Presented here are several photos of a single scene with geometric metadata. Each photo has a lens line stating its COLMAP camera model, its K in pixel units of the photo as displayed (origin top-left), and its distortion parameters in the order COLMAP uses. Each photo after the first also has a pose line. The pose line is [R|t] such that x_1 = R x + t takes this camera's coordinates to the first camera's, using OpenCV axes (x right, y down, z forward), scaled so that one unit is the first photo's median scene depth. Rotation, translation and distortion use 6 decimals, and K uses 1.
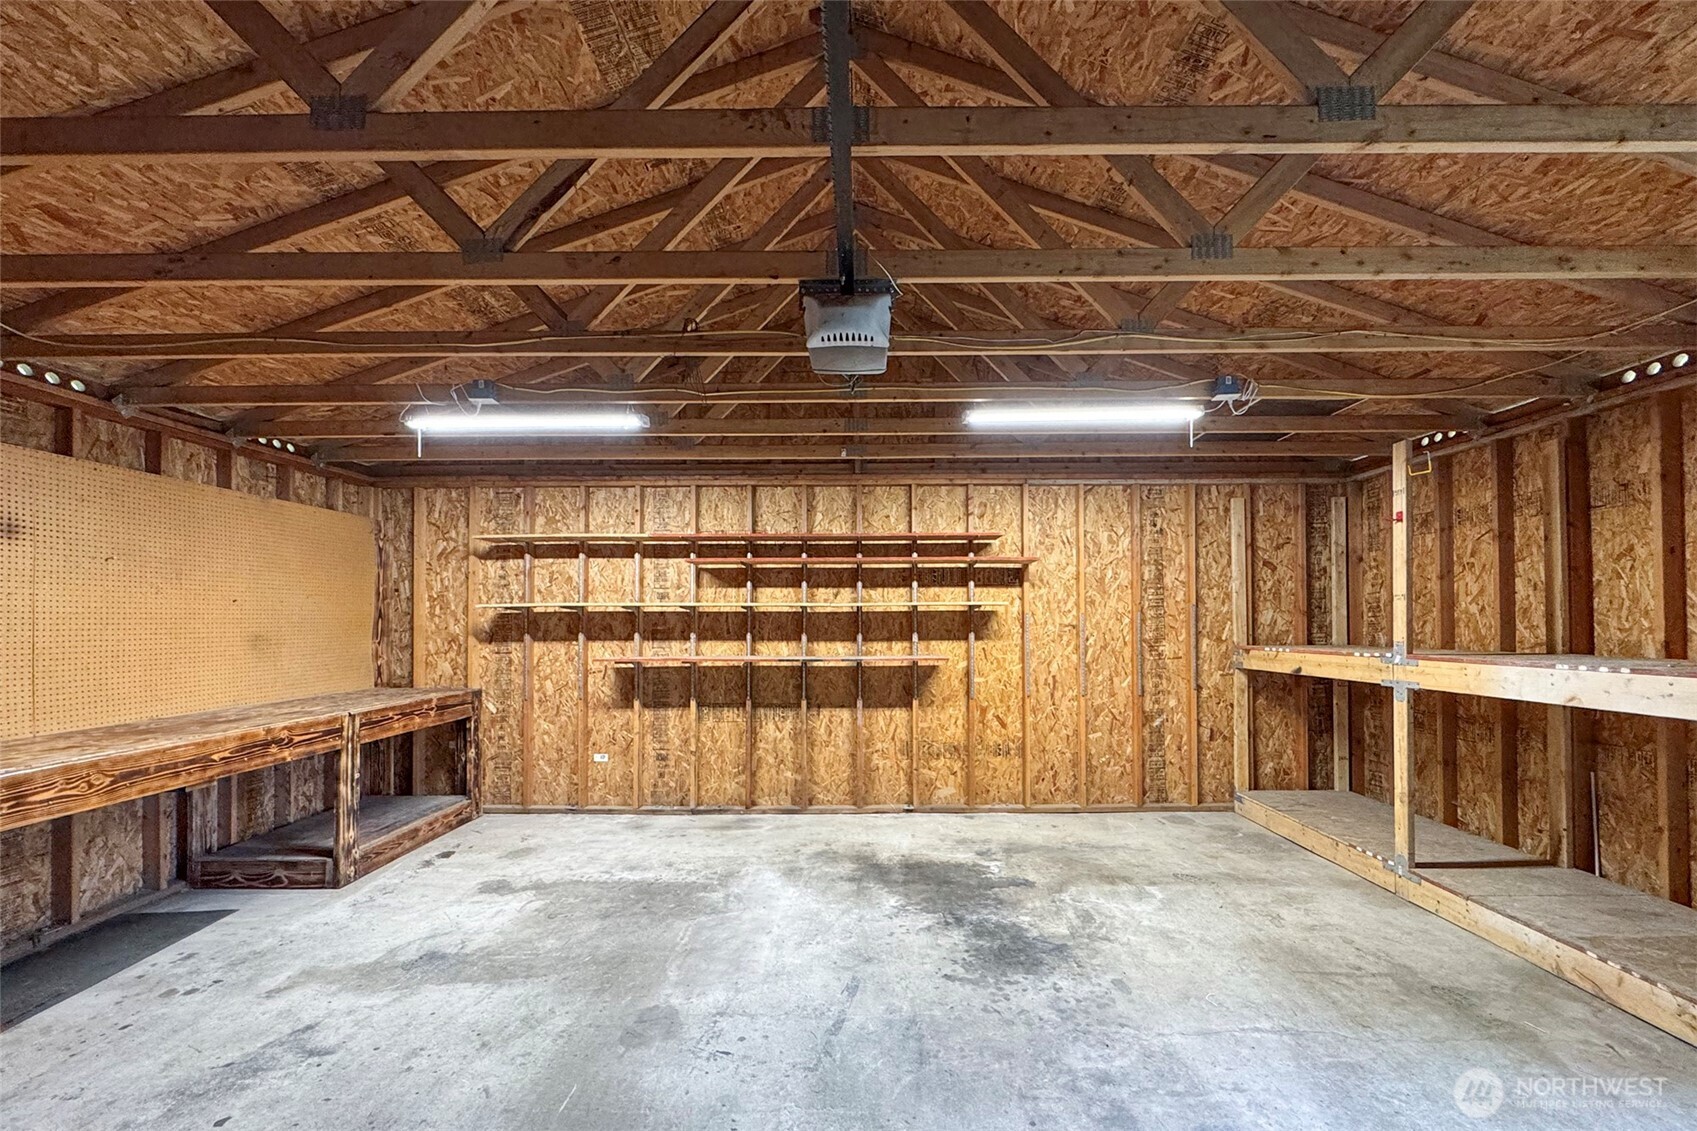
lens RADIAL K [[700.5, 0, 851.0], [0, 700.5, 612.2], [0, 0, 1]] dist [-0.000611, -0.000035]
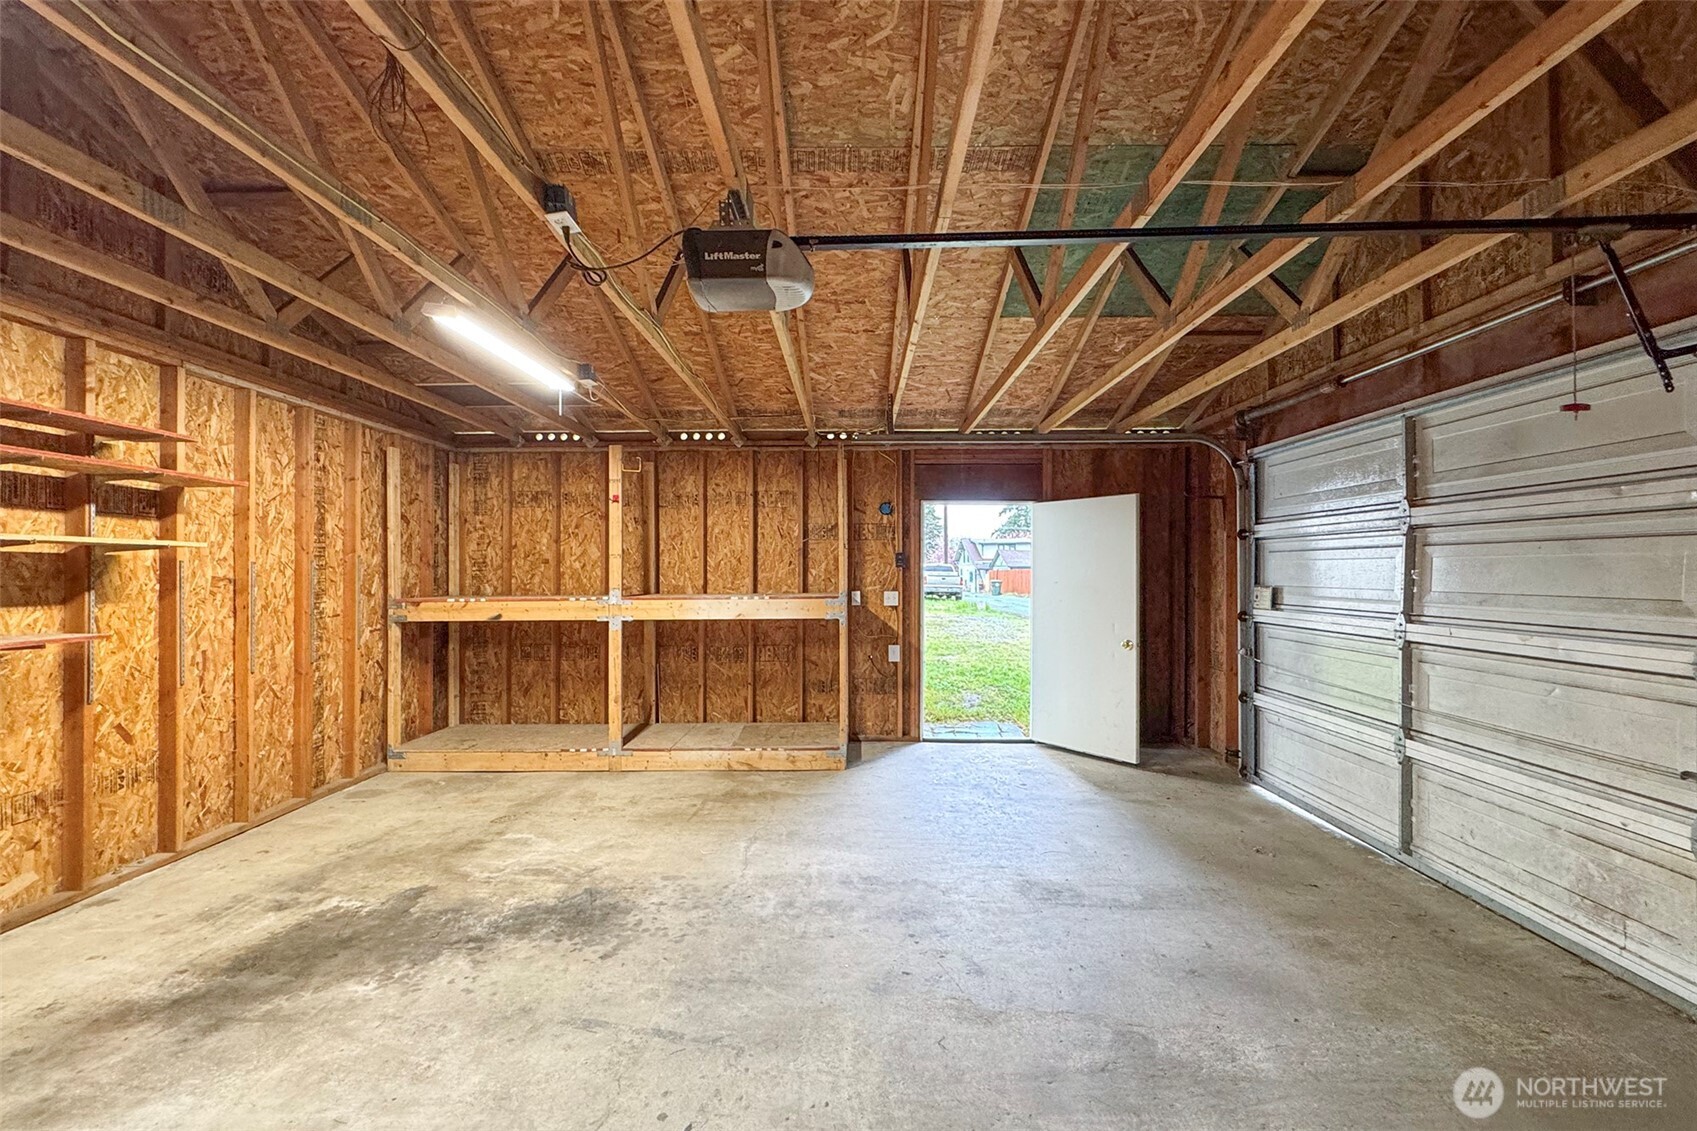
lens RADIAL K [[698.9, 0, 848.5], [0, 698.9, 565.5], [0, 0, 1]] dist [-0.000754, 0.000108]
pose [[0.002841, 0.016772, 0.999855, -0.469934], [-0.010764, 0.999802, -0.016740, 0.011884], [-0.999938, -0.010715, 0.003021, 0.409106]]
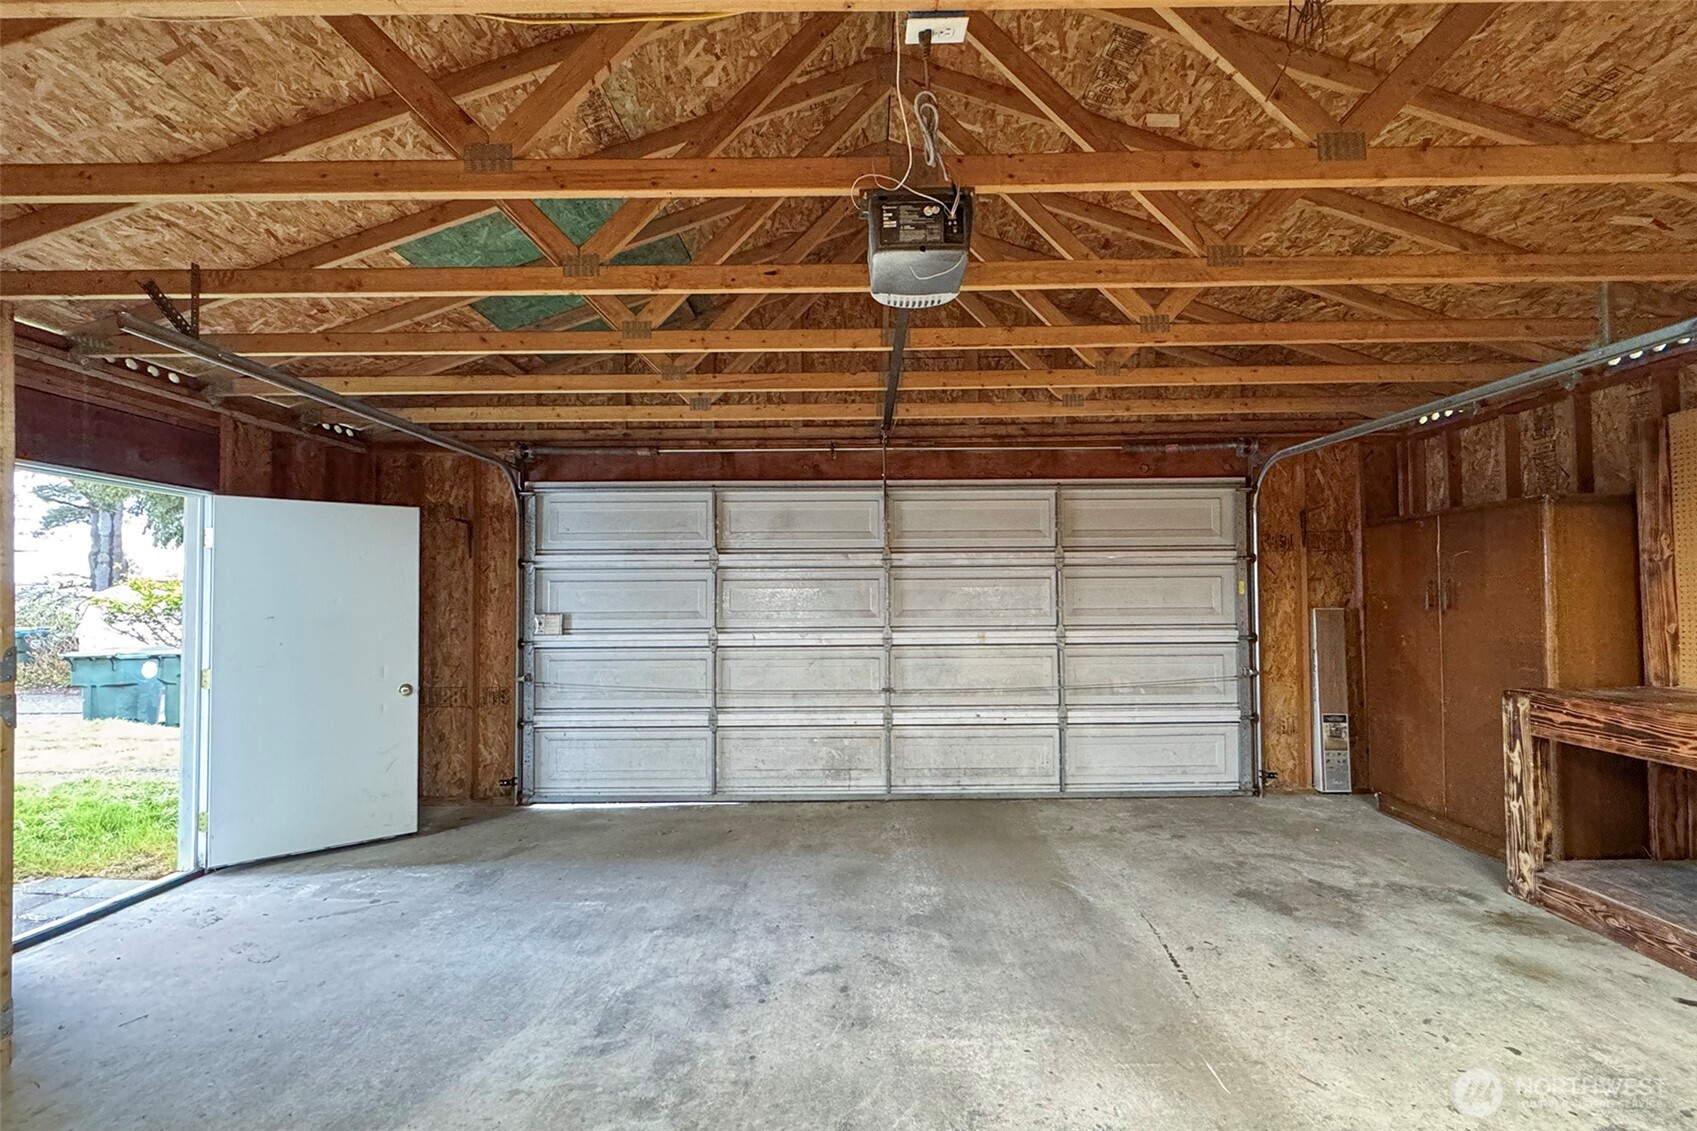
lens RADIAL K [[723.7, 0, 856.9], [0, 723.7, 578.5], [0, 0, 1]] dist [0.000200, 0.000017]
pose [[-0.999798, 0.017869, -0.009191, 0.038860], [0.018200, 0.999138, -0.037309, 0.014633], [0.008516, -0.037469, -0.999262, 0.902565]]
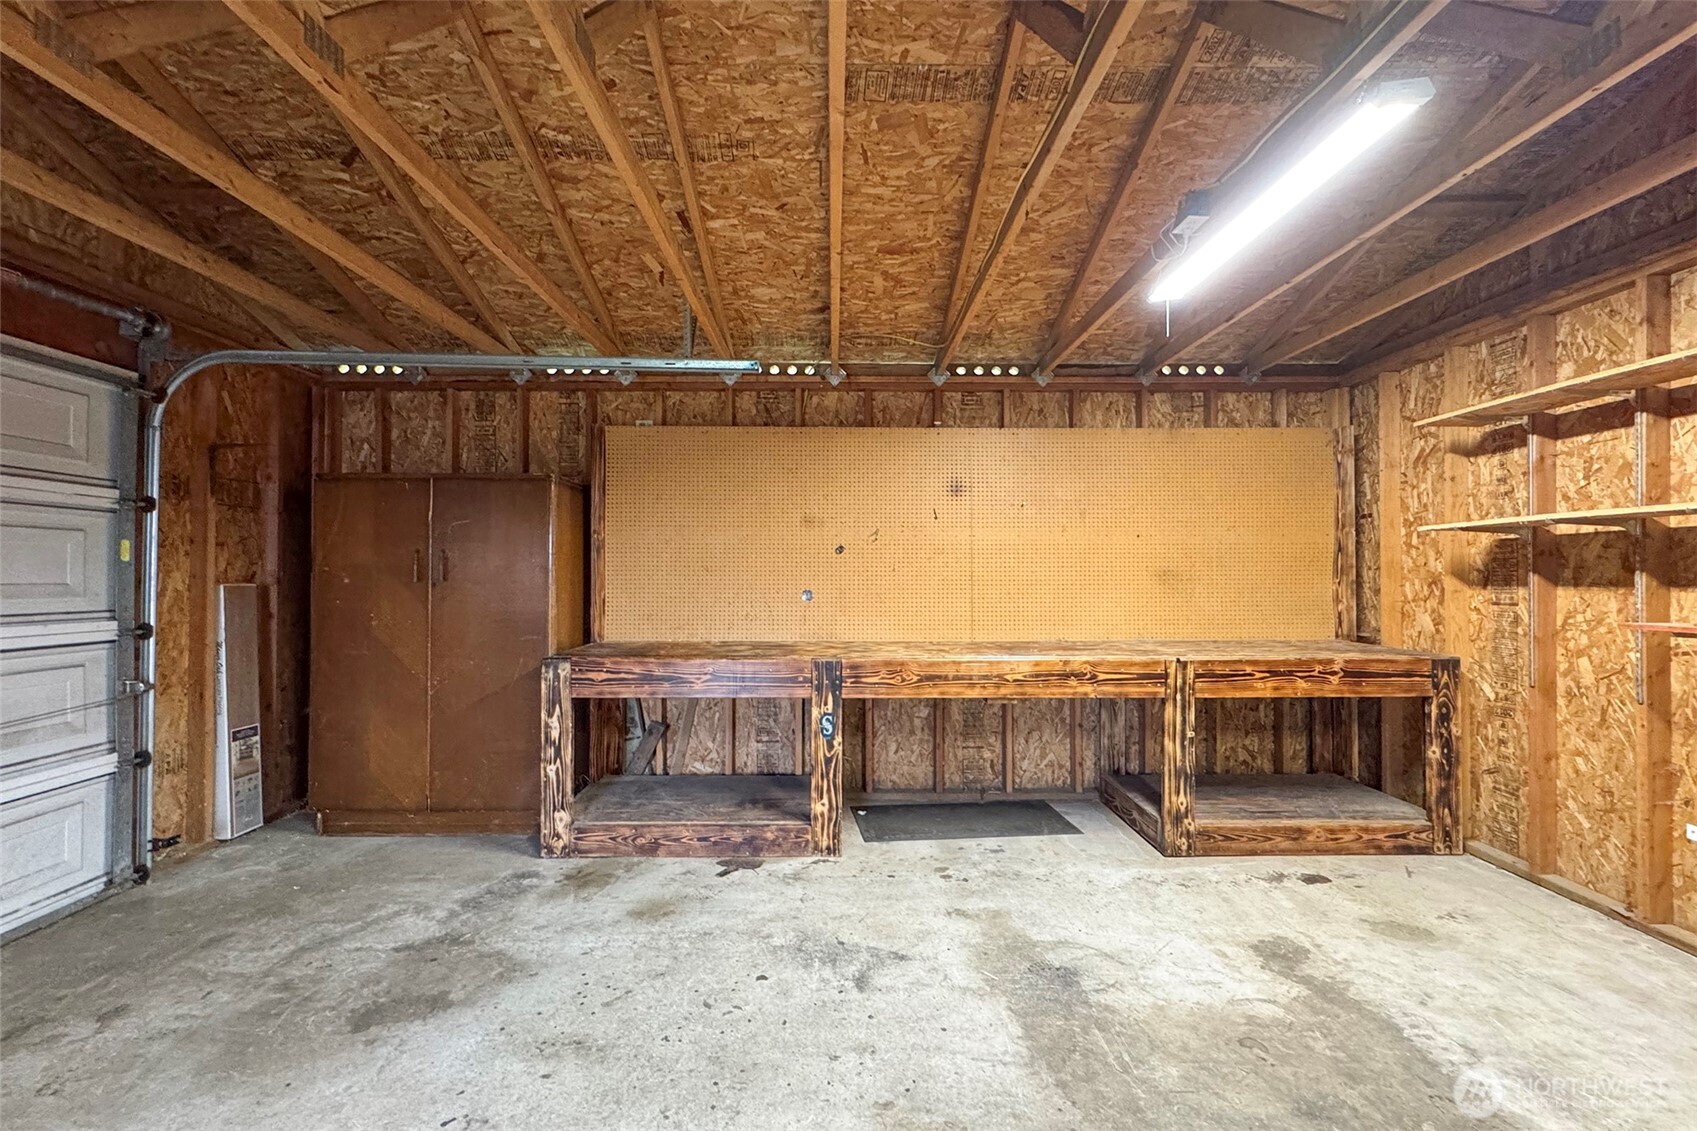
lens RADIAL K [[698.9, 0, 848.5], [0, 698.9, 565.5], [0, 0, 1]] dist [-0.000754, 0.000108]
pose [[0.029925, -0.005910, -0.999535, 0.109860], [0.012625, 0.999905, -0.005535, 0.023709], [0.999472, -0.012453, 0.029997, 0.471571]]
